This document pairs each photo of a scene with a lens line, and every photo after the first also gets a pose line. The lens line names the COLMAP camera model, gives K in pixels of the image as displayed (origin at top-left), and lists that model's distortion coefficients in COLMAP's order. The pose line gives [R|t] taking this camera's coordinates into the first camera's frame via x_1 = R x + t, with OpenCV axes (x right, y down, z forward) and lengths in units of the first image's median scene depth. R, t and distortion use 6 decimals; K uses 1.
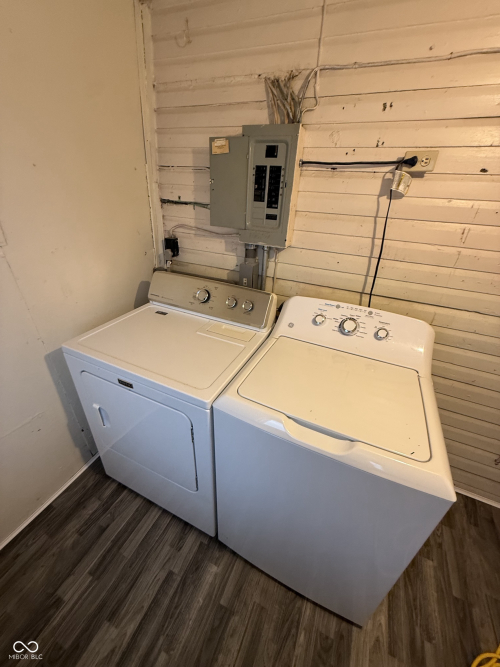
lens RADIAL K [[265.6, 0, 249.6], [0, 265.6, 332.7], [0, 0, 1]] dist [0.000141, -0.000355]
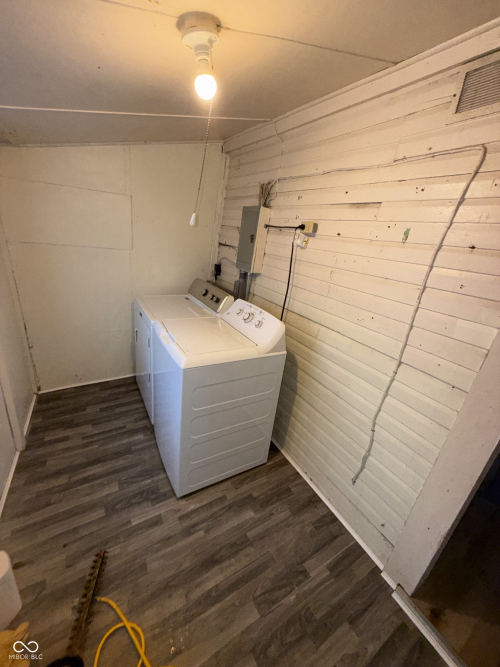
lens RADIAL K [[265.6, 0, 248.7], [0, 265.6, 331.8], [0, 0, 1]] dist [0.000141, -0.000355]
pose [[0.824217, 0.248095, -0.509034, 1.147445], [-0.347043, 0.931626, -0.107865, 0.216045], [0.447468, 0.265561, 0.853961, -0.325895]]
